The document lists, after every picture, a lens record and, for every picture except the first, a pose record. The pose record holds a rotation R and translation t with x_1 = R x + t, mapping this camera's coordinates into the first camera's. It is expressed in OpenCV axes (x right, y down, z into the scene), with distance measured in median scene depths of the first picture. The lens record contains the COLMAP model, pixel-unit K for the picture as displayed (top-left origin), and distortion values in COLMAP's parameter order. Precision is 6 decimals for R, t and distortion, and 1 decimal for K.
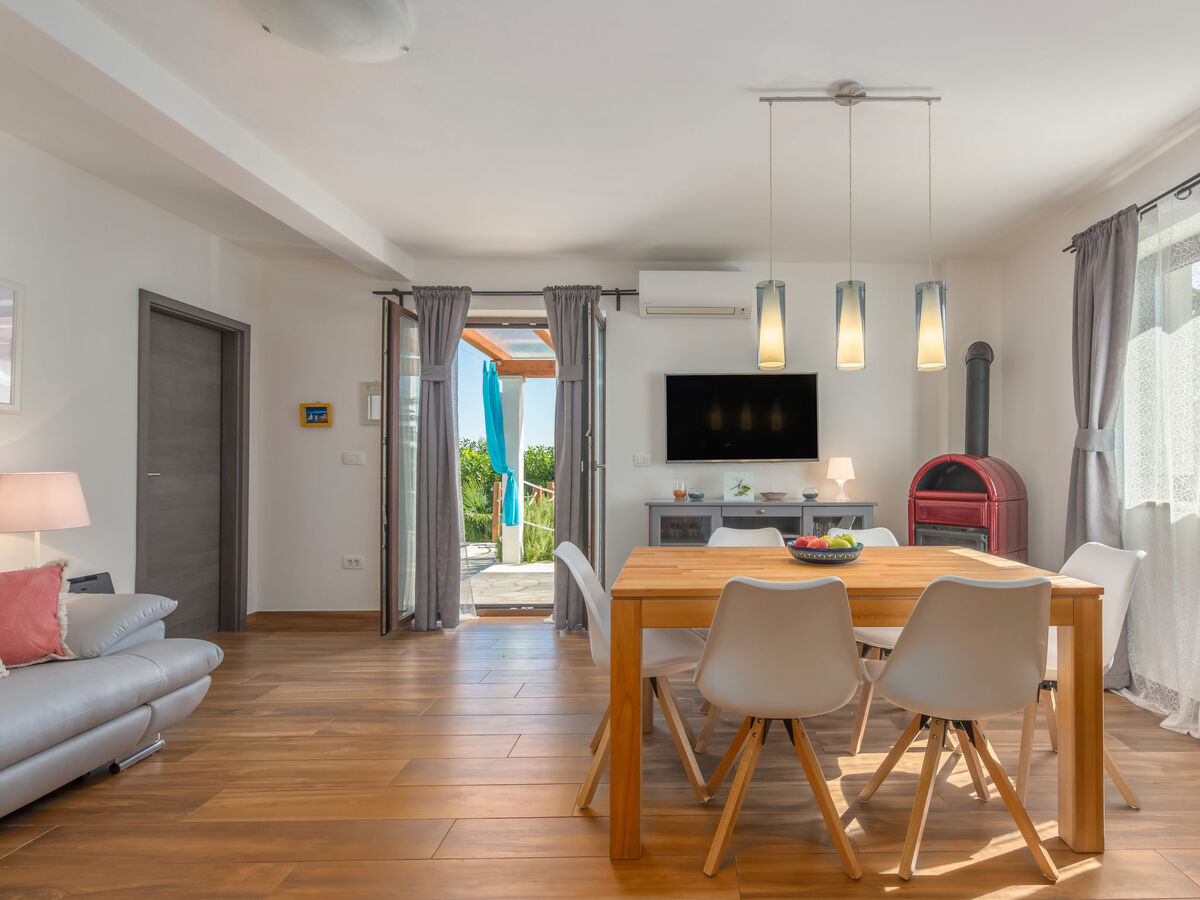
lens RADIAL K [[606.0, 0, 678.7], [0, 606.0, 457.1], [0, 0, 1]] dist [-0.000395, 0.000161]
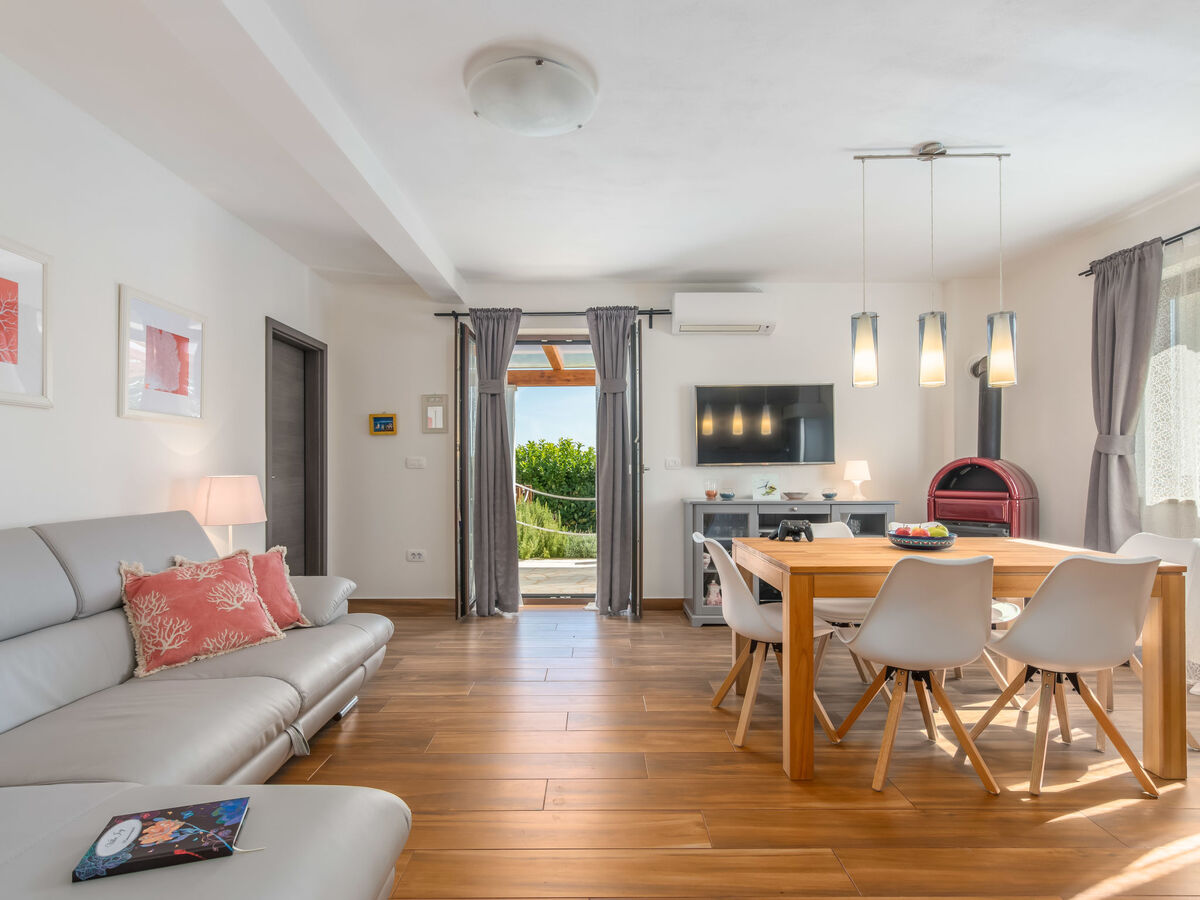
lens RADIAL K [[601.4, 0, 580.9], [0, 601.4, 465.2], [0, 0, 1]] dist [0.000255, -0.001379]
pose [[0.999721, -0.003133, -0.023401, -0.226547], [0.003341, 0.999955, 0.008897, -0.002590], [0.023372, -0.008972, 0.999687, -0.113879]]
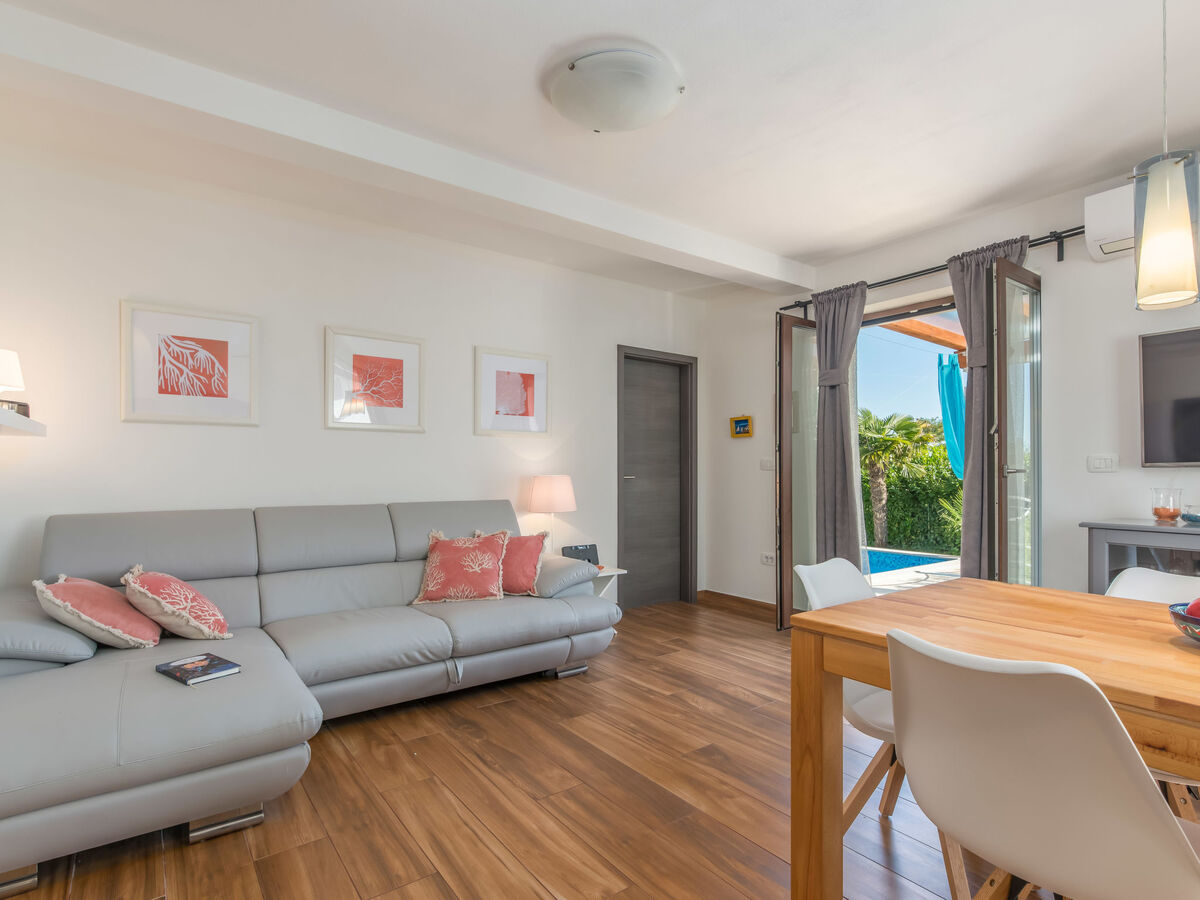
lens RADIAL K [[602.2, 0, 603.7], [0, 602.2, 467.6], [0, 0, 1]] dist [0.000579, 0.000048]
pose [[0.589213, -0.004577, -0.807965, 0.184154], [0.011670, 0.999928, 0.002846, 0.001652], [0.807894, -0.011105, 0.589223, 0.128605]]
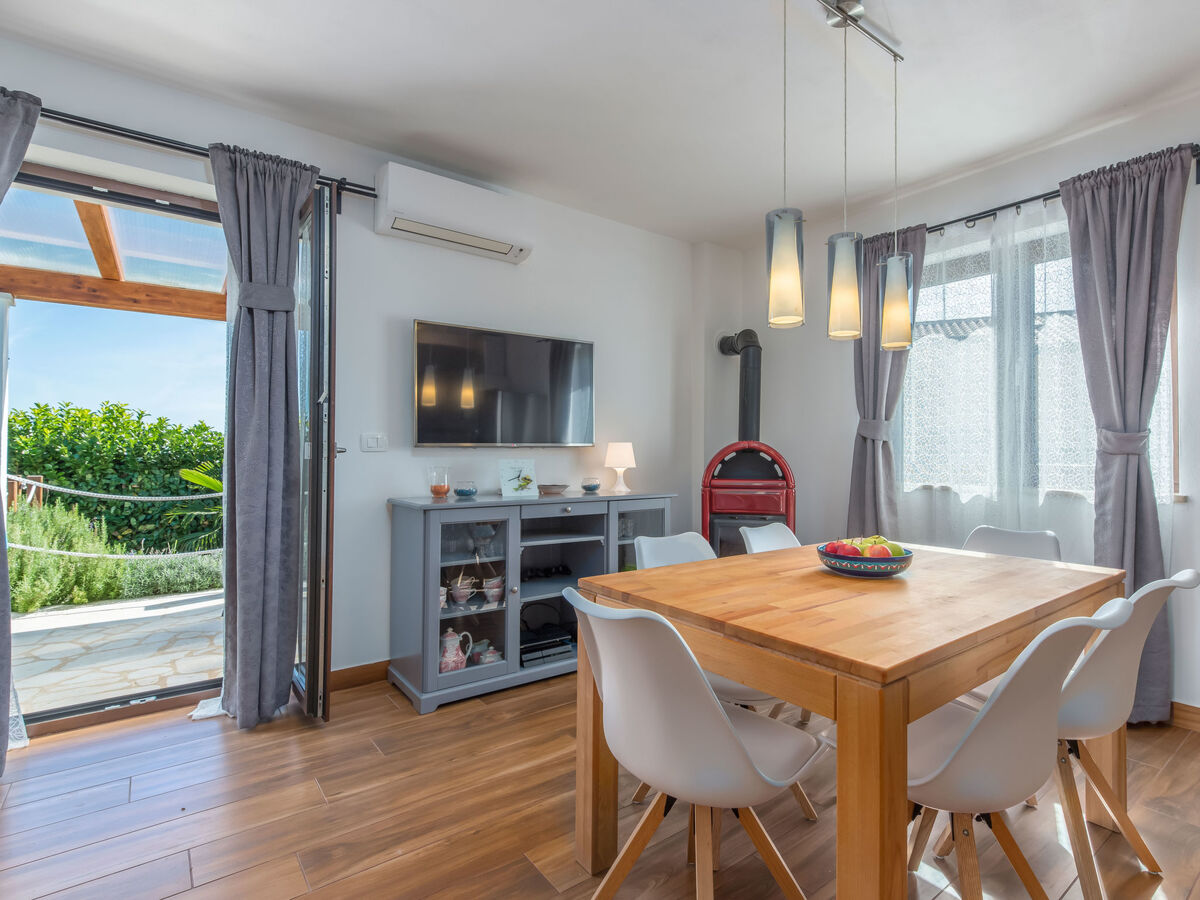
lens RADIAL K [[626.5, 0, 636.6], [0, 626.5, 443.5], [0, 0, 1]] dist [0.001940, -0.000321]
pose [[0.790134, 0.013012, 0.612796, -0.288073], [-0.014710, 0.999889, -0.002265, 0.003878], [-0.612758, -0.007225, 0.790238, 0.296229]]
